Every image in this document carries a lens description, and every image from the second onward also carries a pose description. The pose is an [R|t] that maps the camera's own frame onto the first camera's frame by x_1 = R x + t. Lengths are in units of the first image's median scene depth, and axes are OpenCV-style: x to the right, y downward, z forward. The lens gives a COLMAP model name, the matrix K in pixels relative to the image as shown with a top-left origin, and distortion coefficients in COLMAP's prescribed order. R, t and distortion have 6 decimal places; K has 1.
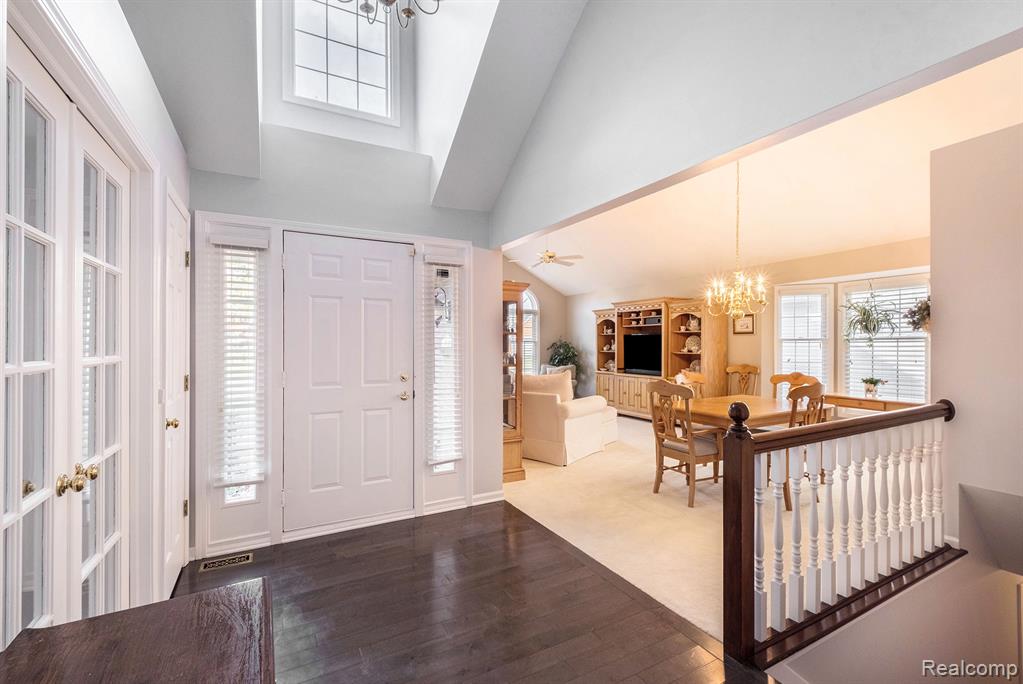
lens RADIAL K [[452.2, 0, 523.8], [0, 452.2, 348.3], [0, 0, 1]] dist [0.000260, 0.000046]
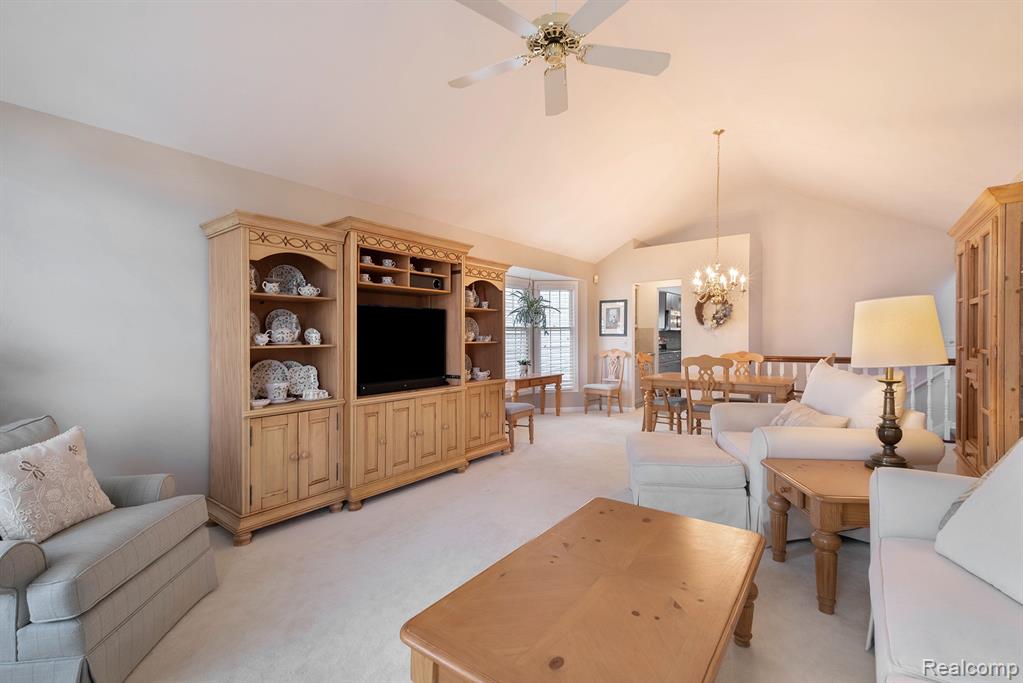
lens RADIAL K [[444.8, 0, 520.2], [0, 444.8, 340.7], [0, 0, 1]] dist [0.000369, 0.000023]
pose [[-0.408192, 0.001230, 0.912895, -0.218734], [0.020795, 0.999752, 0.007952, 0.003973], [-0.912659, 0.022230, -0.408117, 1.098805]]
